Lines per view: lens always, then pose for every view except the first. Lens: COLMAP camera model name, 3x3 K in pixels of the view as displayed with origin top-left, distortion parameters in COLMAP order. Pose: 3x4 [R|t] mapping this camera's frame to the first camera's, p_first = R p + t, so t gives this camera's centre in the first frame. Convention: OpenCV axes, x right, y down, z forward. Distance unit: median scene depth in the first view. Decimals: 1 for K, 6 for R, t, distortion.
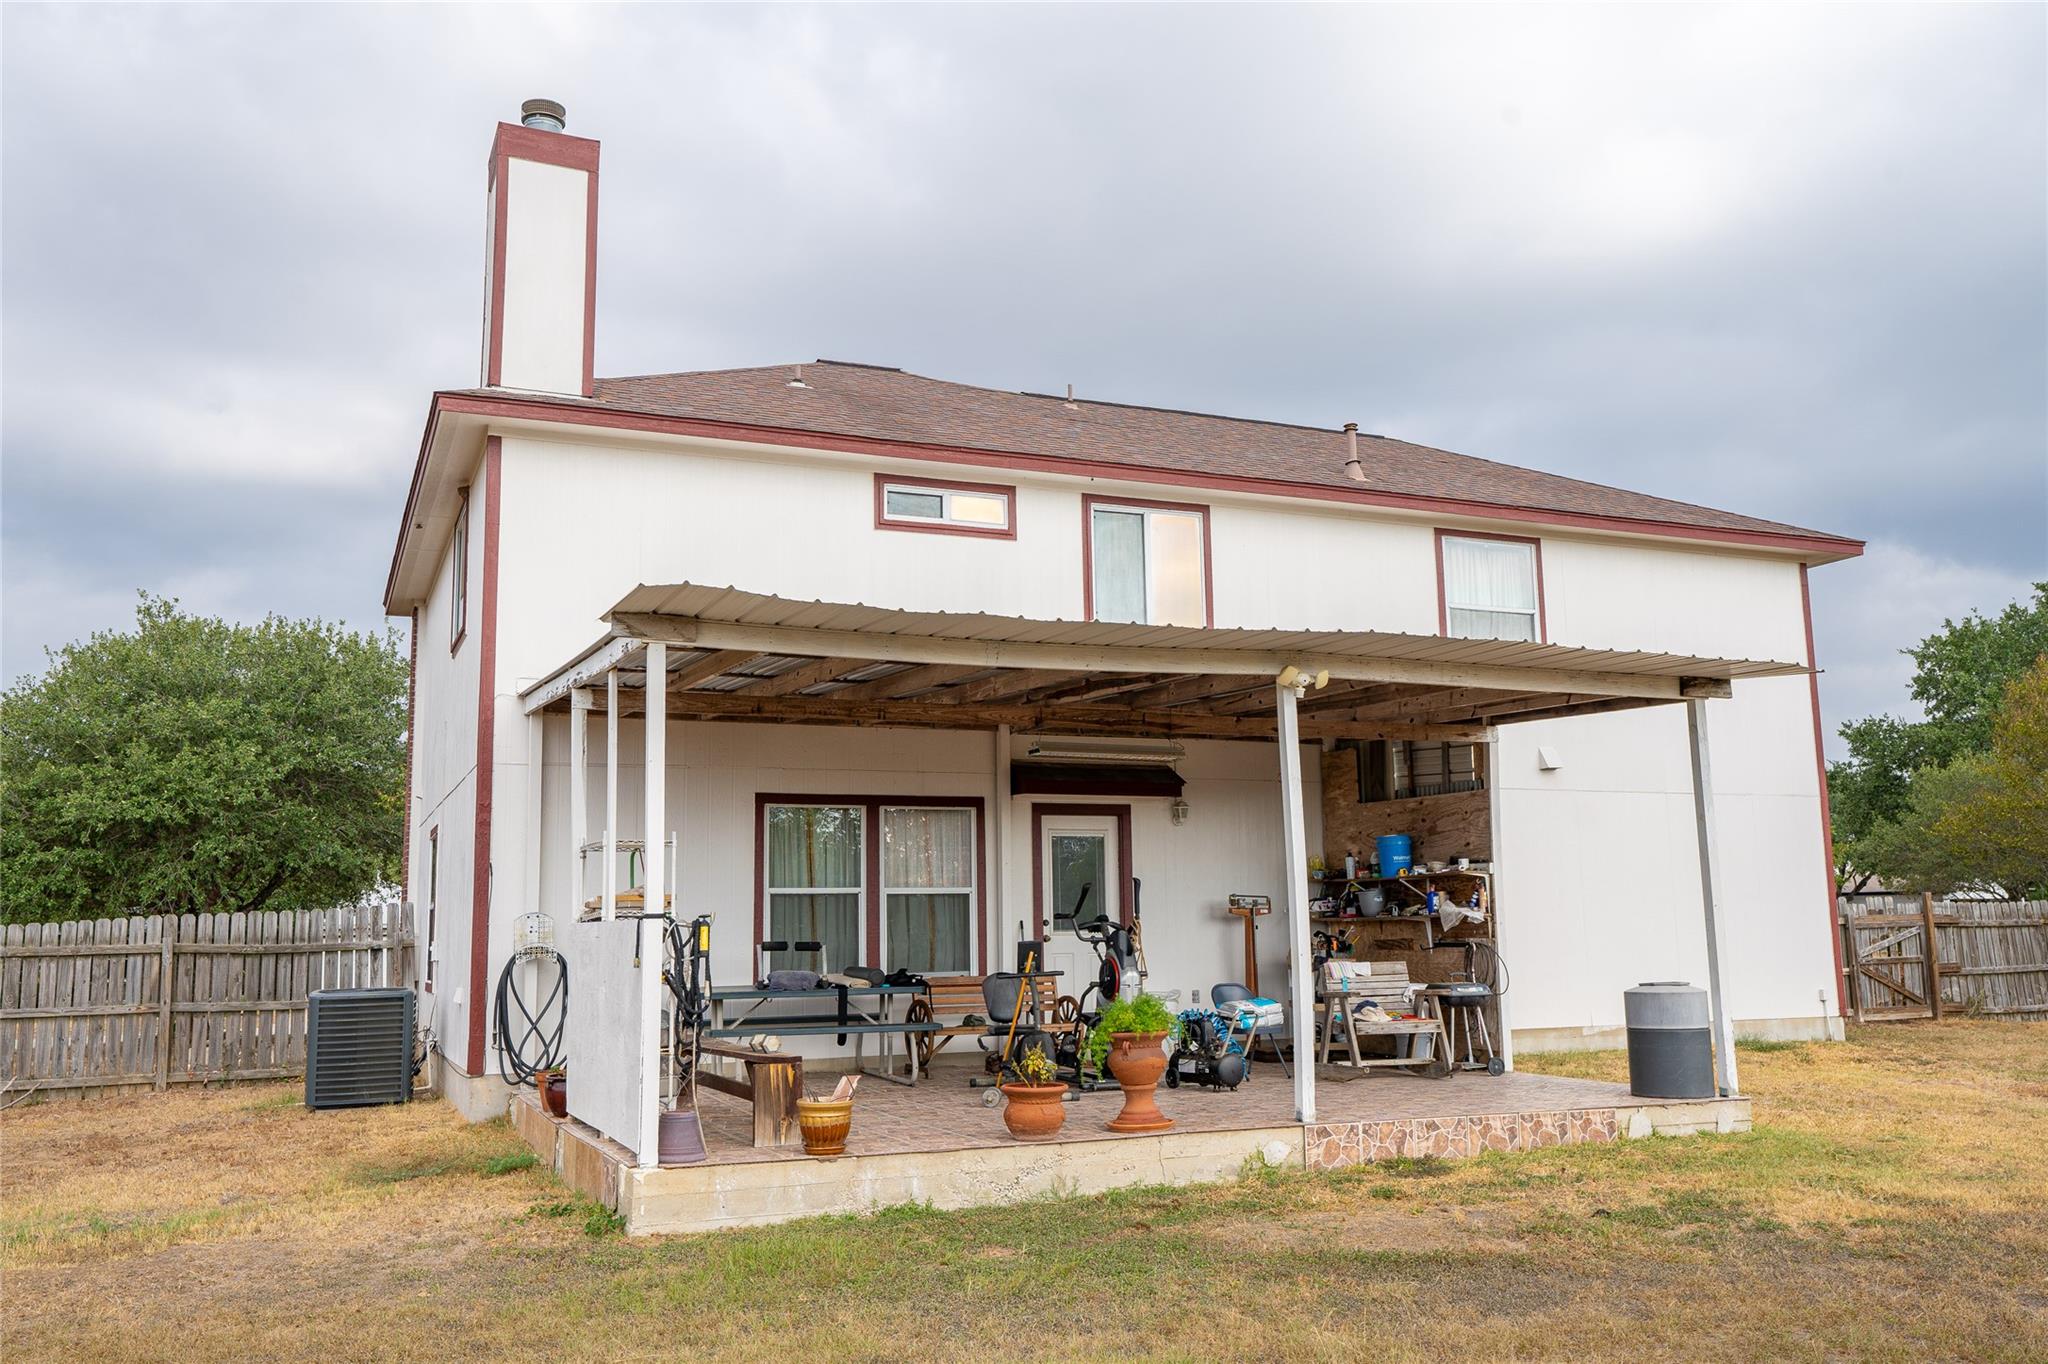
lens RADIAL K [[1621.9, 0, 1022.2], [0, 1621.9, 686.9], [0, 0, 1]] dist [0.007198, -0.001231]
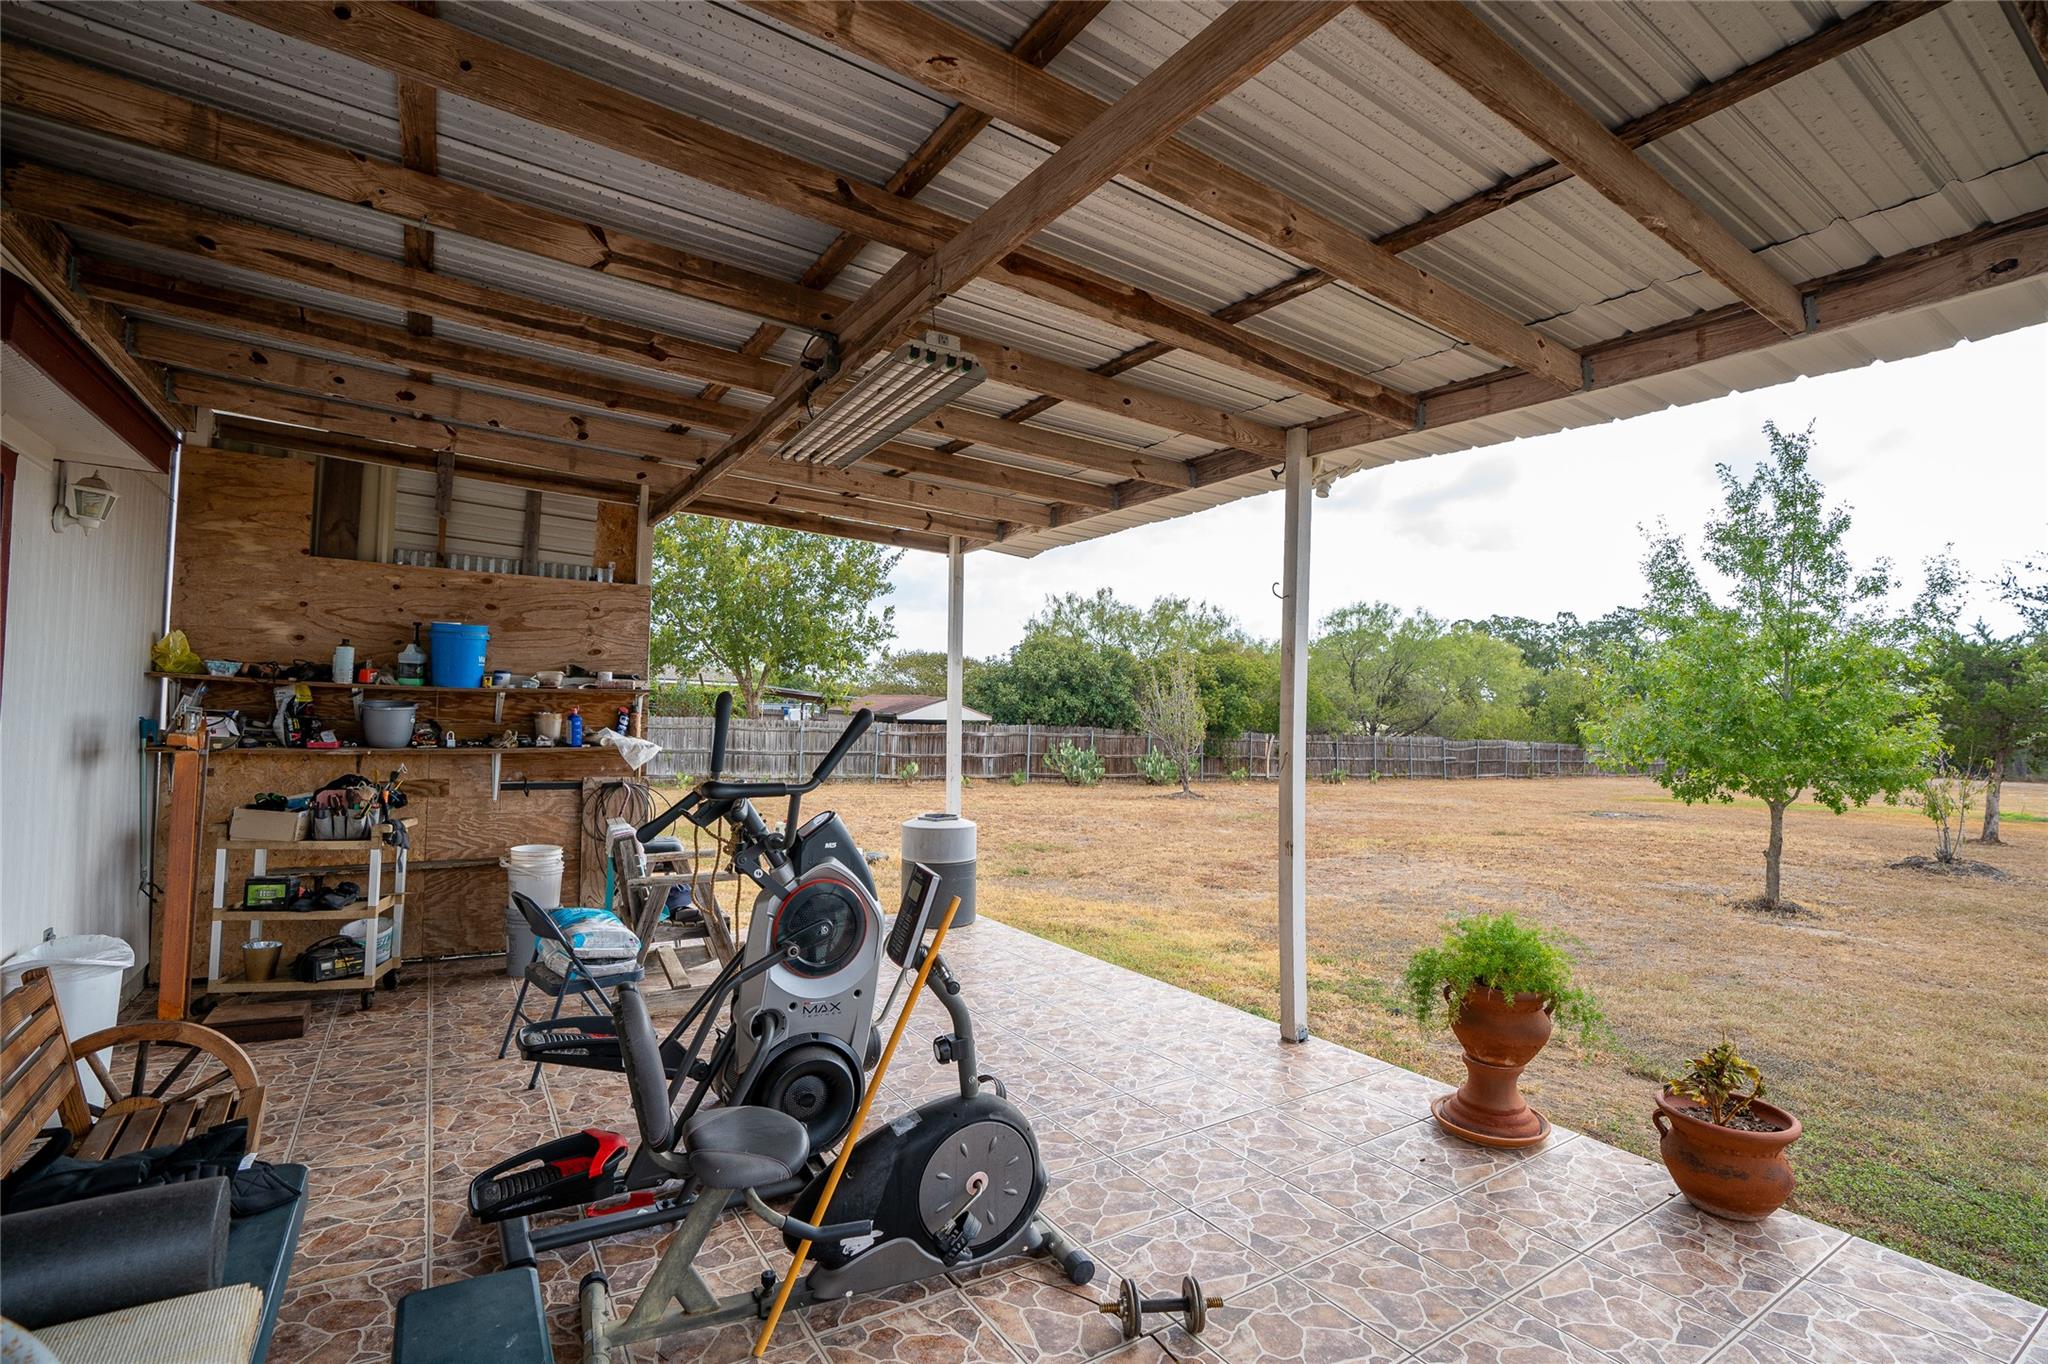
lens RADIAL K [[921.1, 0, 1029.7], [0, 921.1, 670.3], [0, 0, 1]] dist [-0.011702, 0.002265]
pose [[-0.156346, 0.062763, 0.985706, -0.168144], [-0.164388, 0.982406, -0.088627, 0.105362], [-0.973926, -0.175895, -0.143278, 0.829384]]
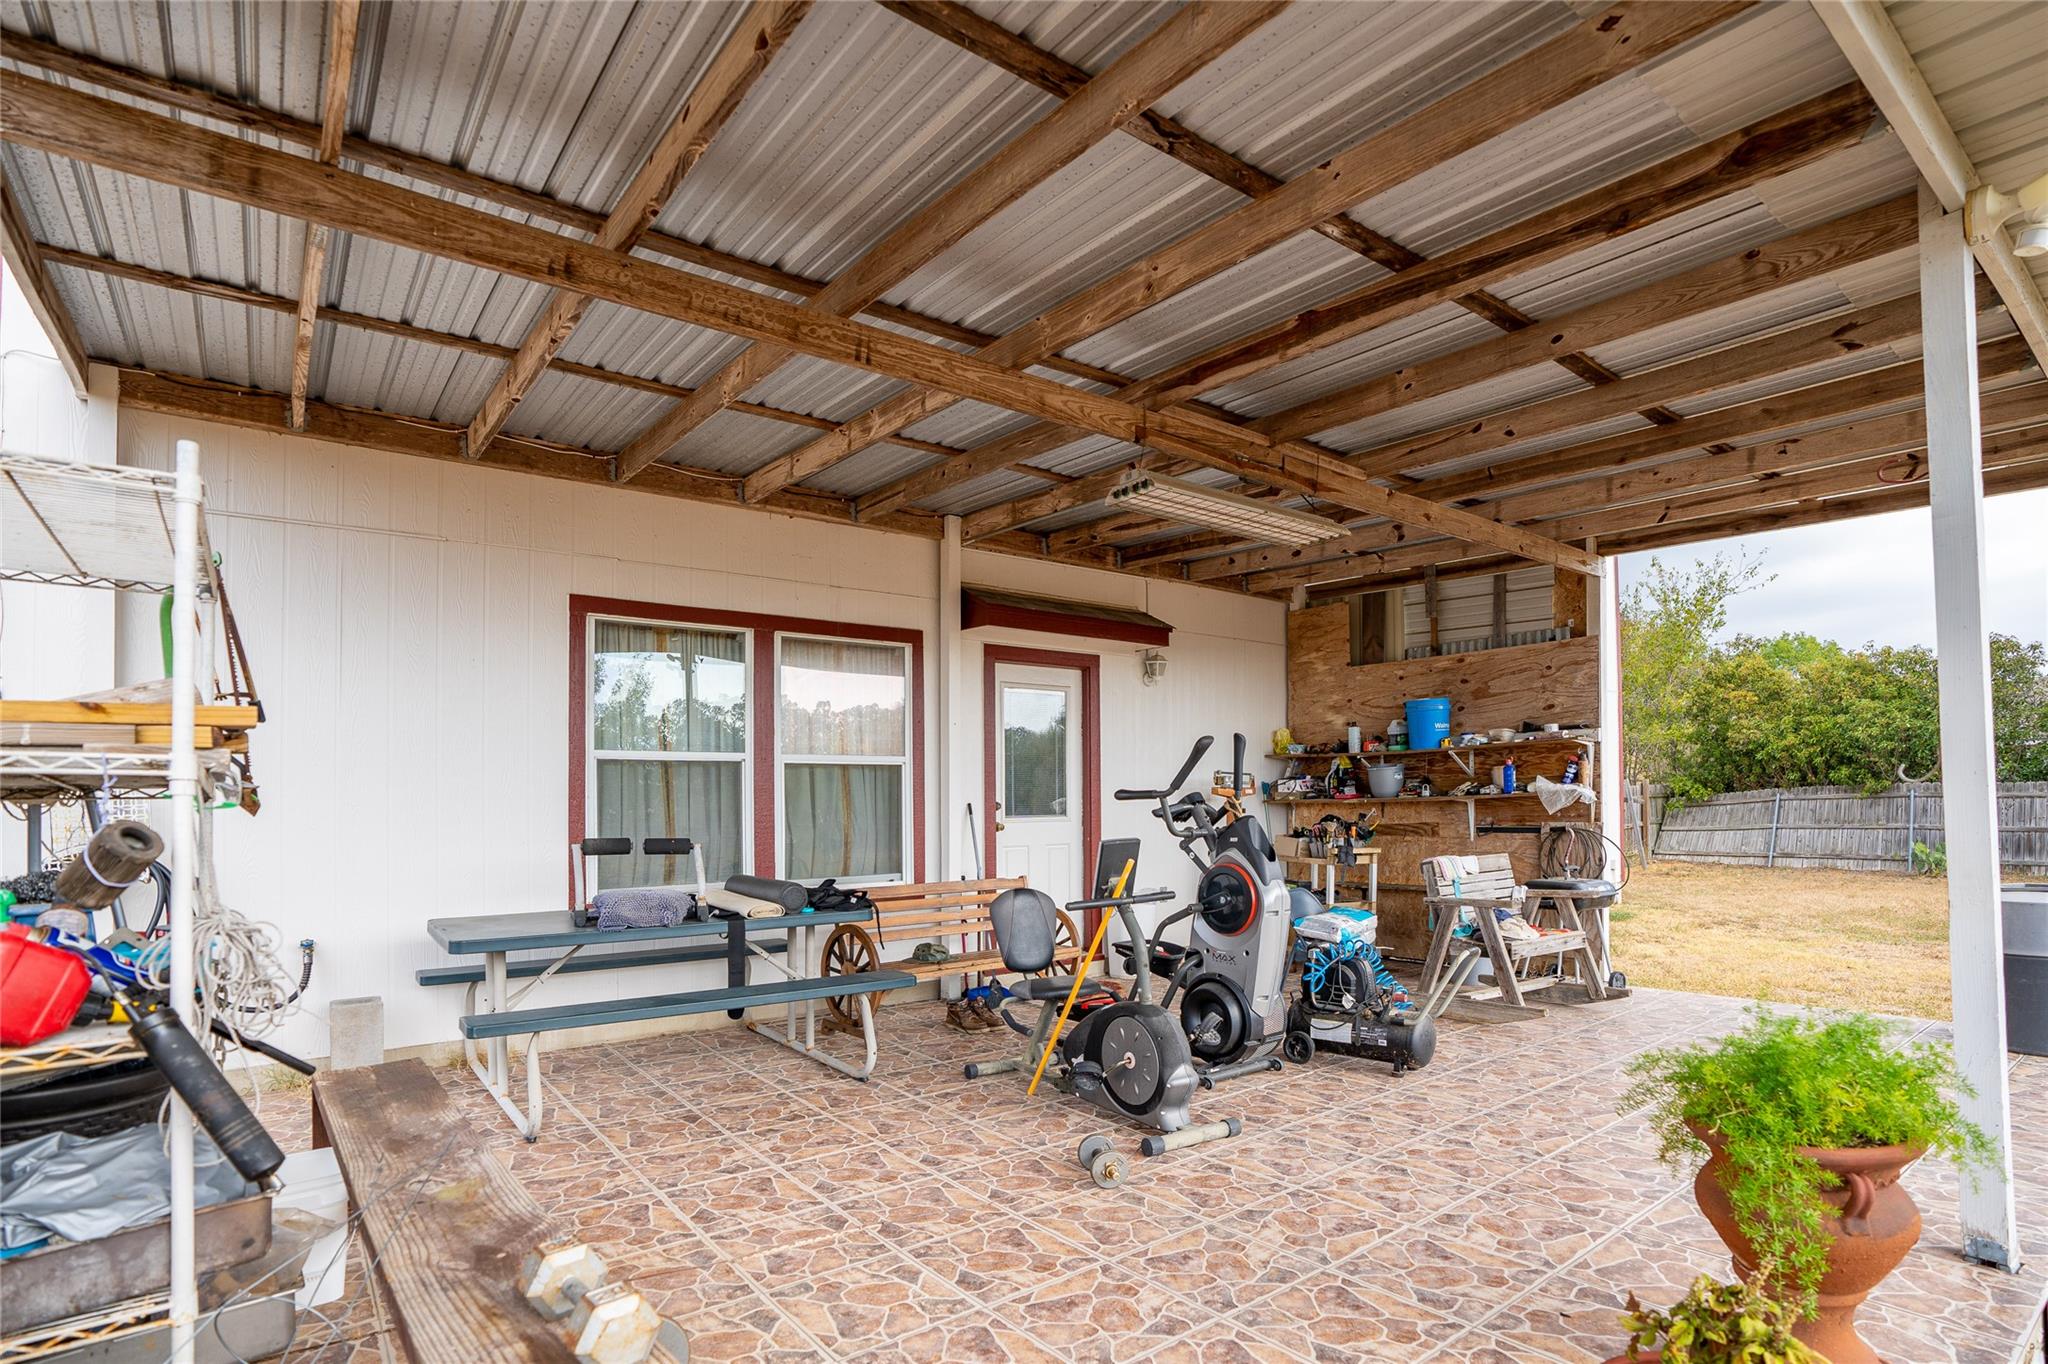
lens RADIAL K [[998.6, 0, 1072.0], [0, 998.6, 739.6], [0, 0, 1]] dist [-0.039023, 0.000292]
pose [[0.950581, 0.017736, 0.309969, -0.098219], [-0.041215, 0.996740, 0.069363, 0.084941], [-0.307728, -0.078711, 0.948213, 0.579562]]
